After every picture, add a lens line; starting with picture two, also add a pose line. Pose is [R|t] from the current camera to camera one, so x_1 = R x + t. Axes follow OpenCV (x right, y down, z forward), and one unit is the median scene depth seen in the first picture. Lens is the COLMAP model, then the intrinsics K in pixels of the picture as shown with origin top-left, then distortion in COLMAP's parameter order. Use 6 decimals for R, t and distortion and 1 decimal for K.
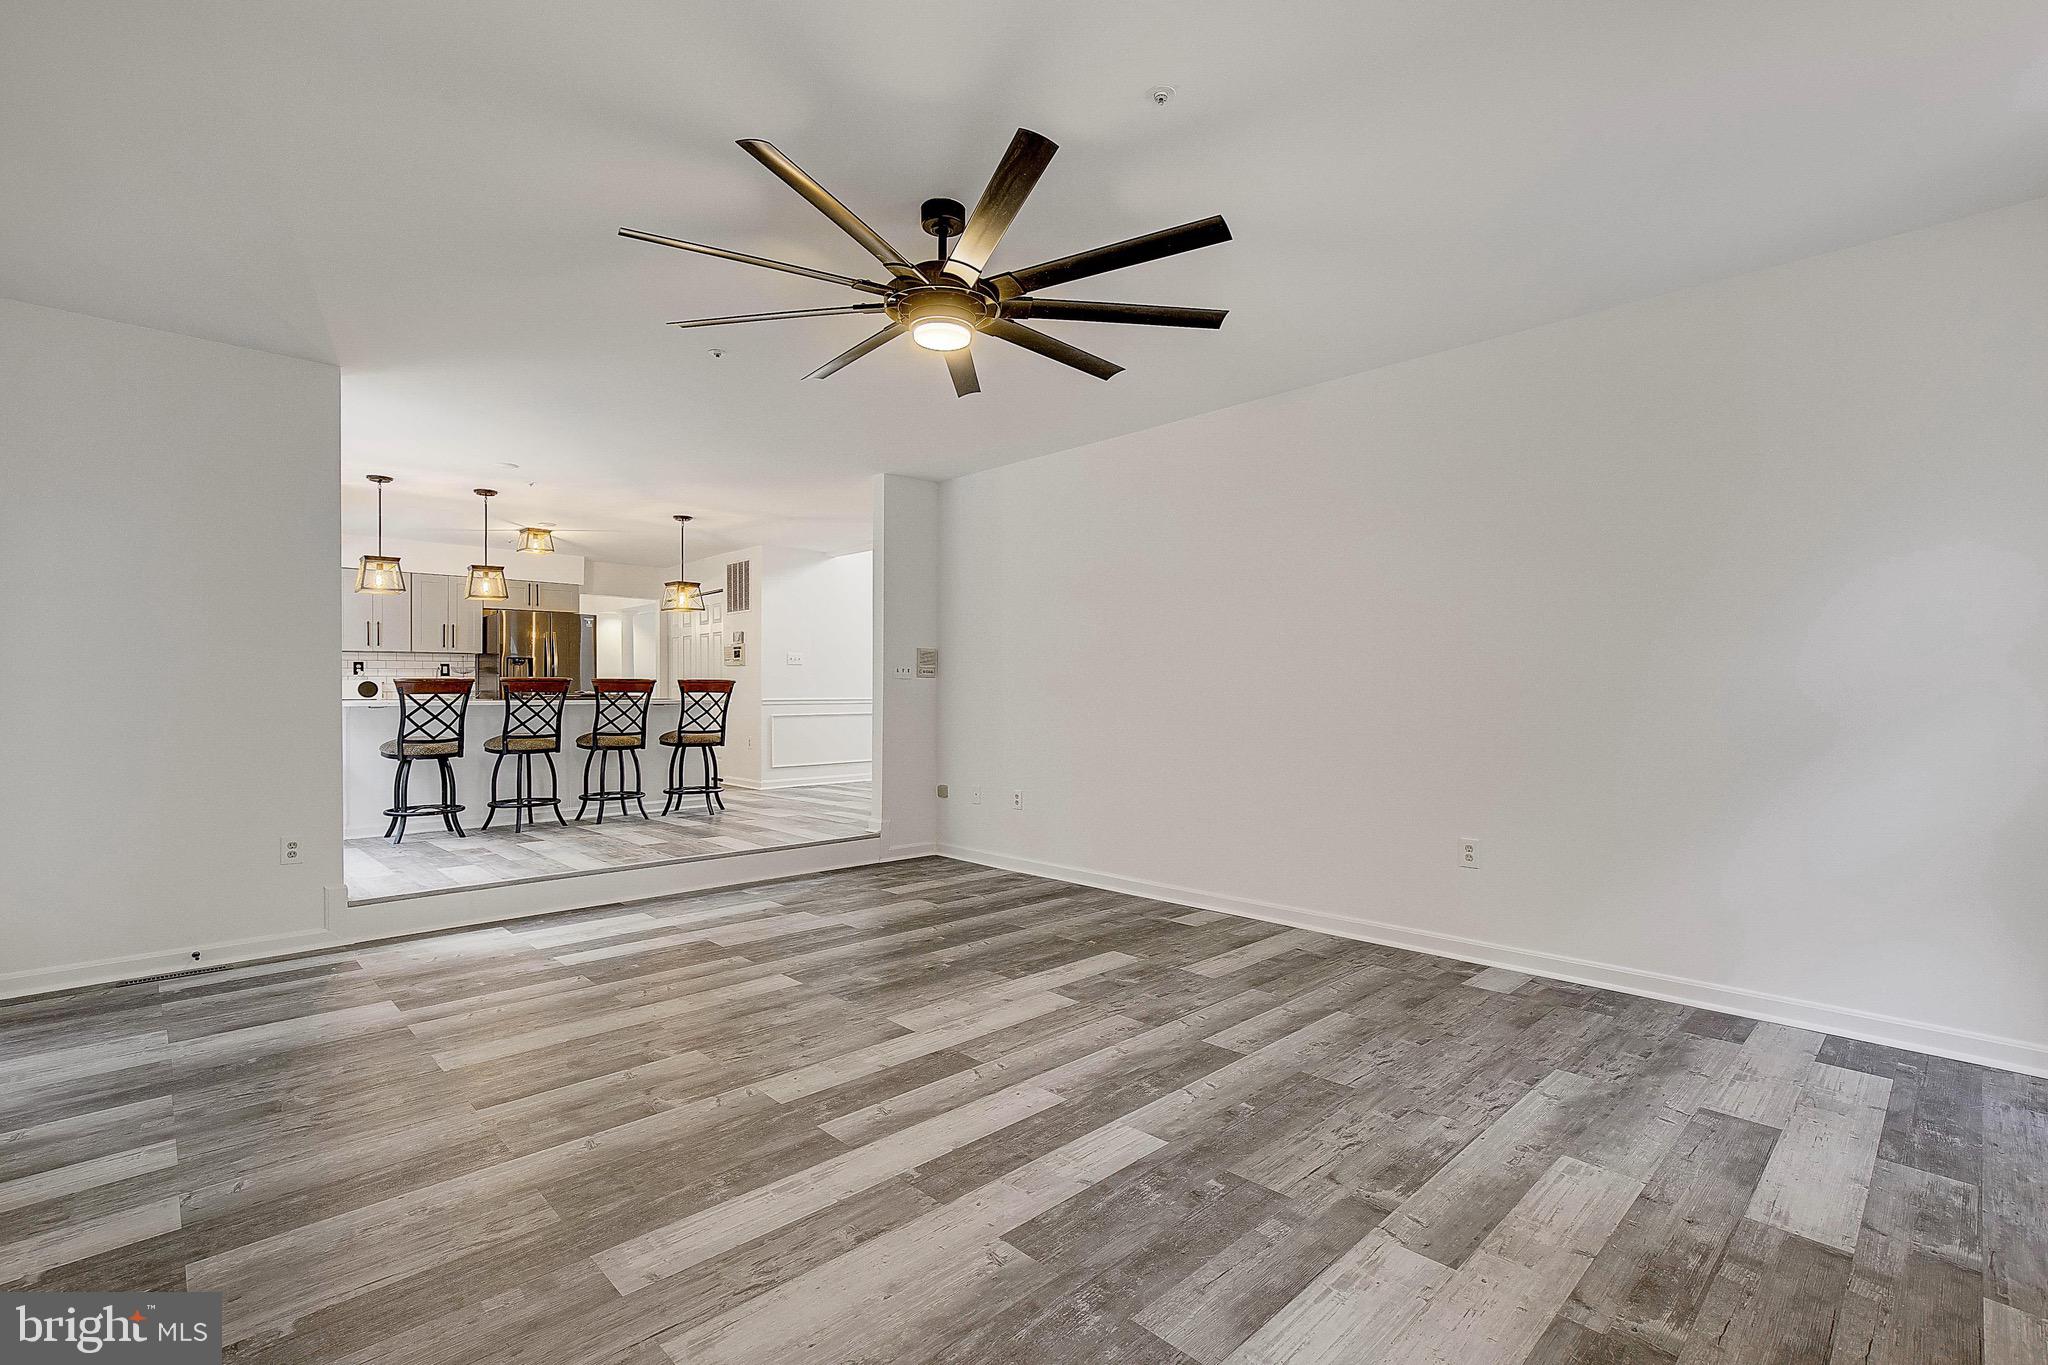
lens RADIAL K [[961.7, 0, 1030.8], [0, 961.7, 685.7], [0, 0, 1]] dist [-0.005904, 0.004415]
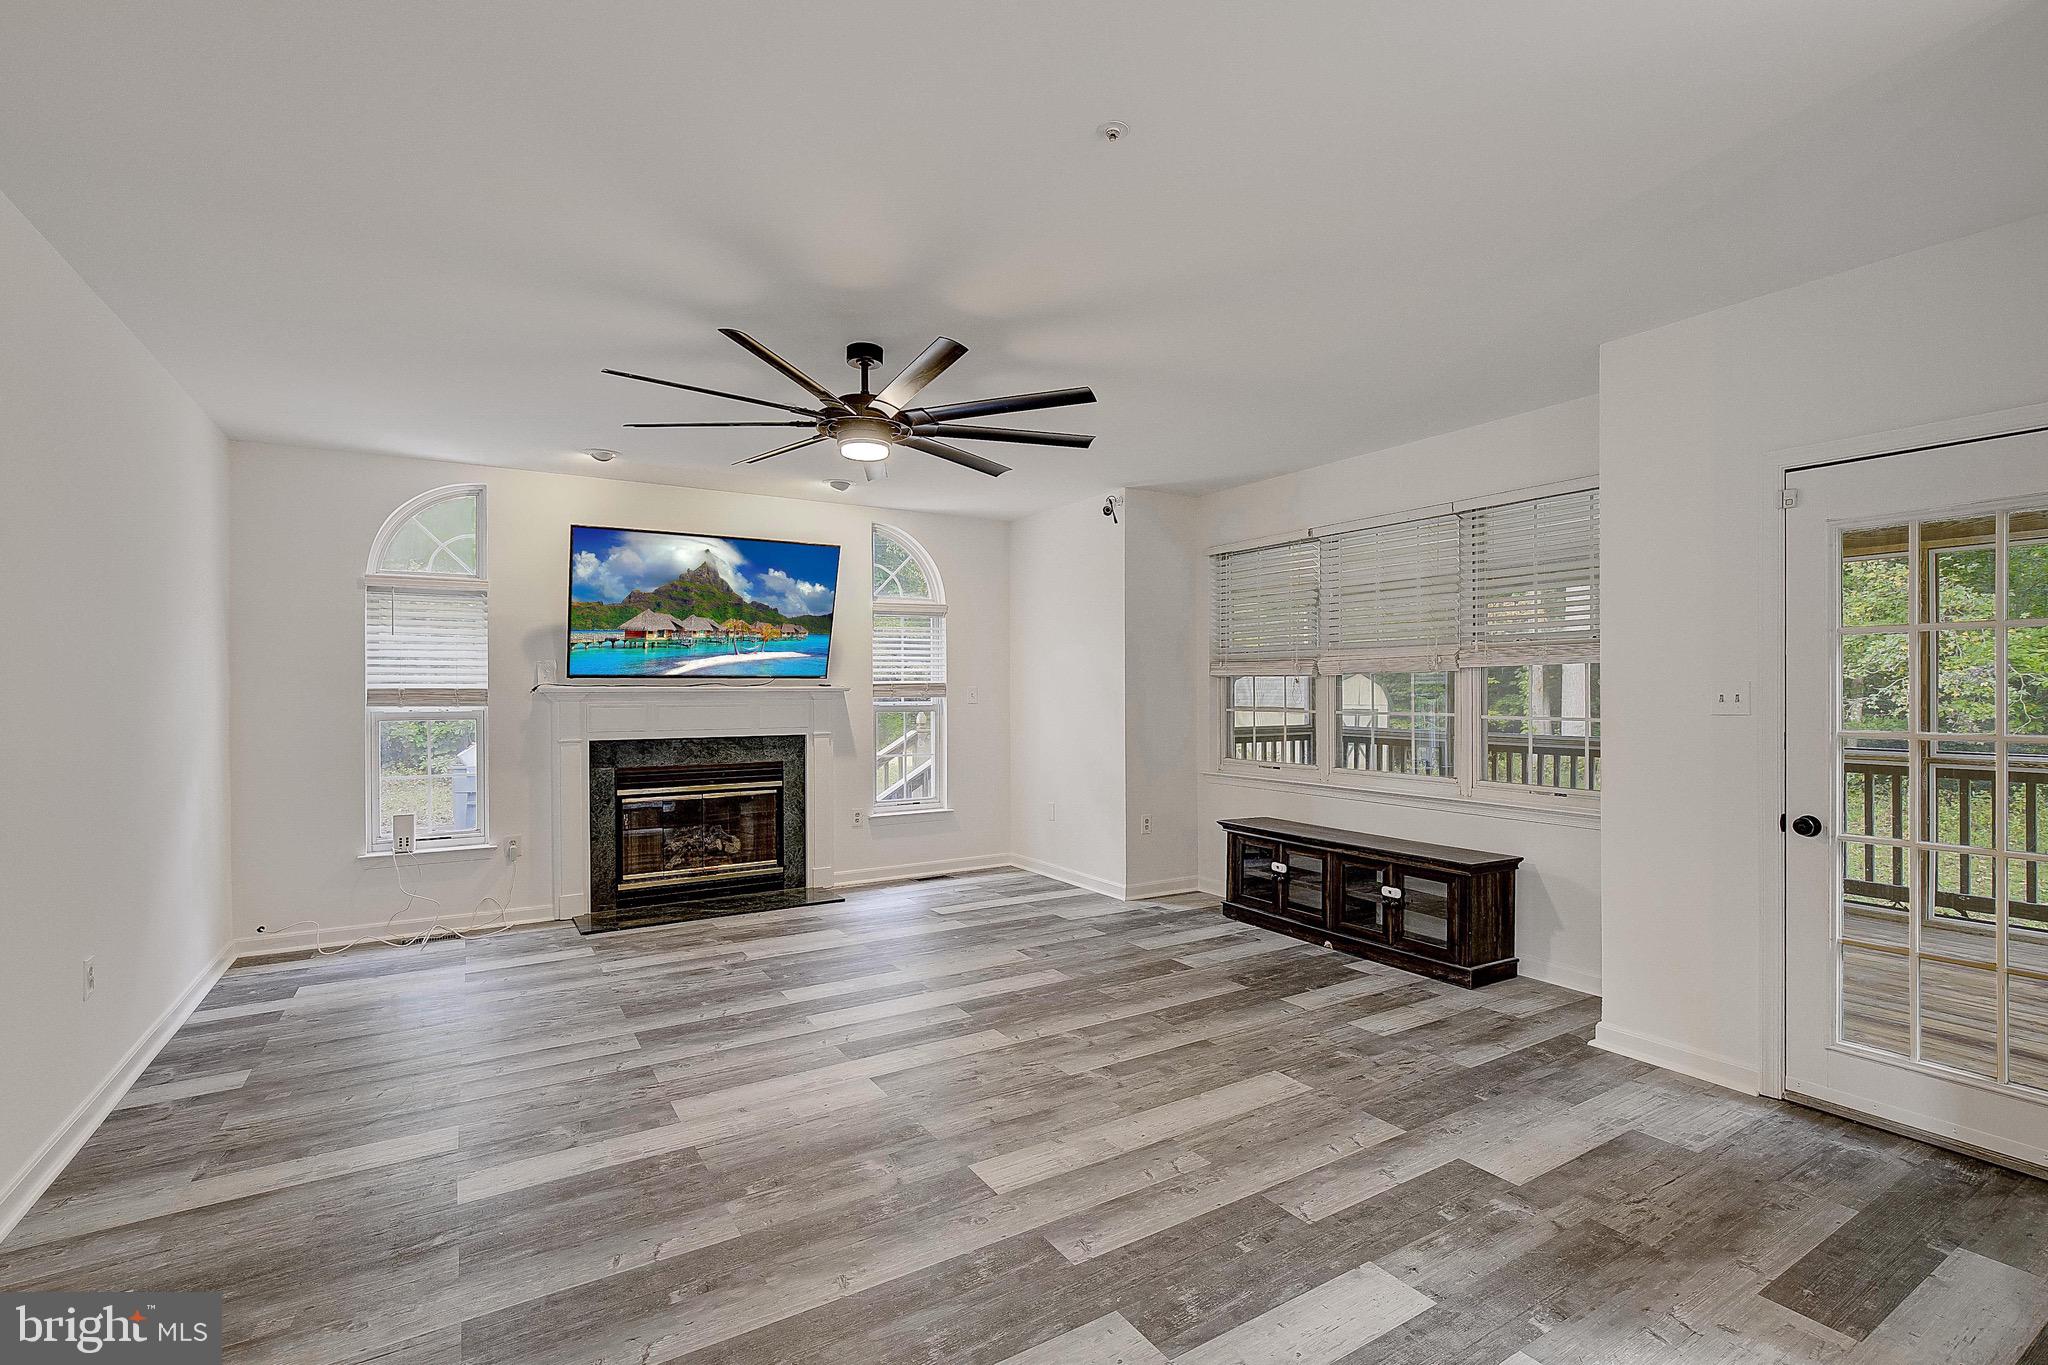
lens RADIAL K [[961.7, 0, 1029.8], [0, 961.7, 690.0], [0, 0, 1]] dist [-0.005904, 0.004415]
pose [[-0.978353, 0.005308, 0.206875, -0.524945], [0.004111, 0.999972, -0.006215, -0.051050], [-0.206902, -0.005230, -0.978348, 2.056260]]
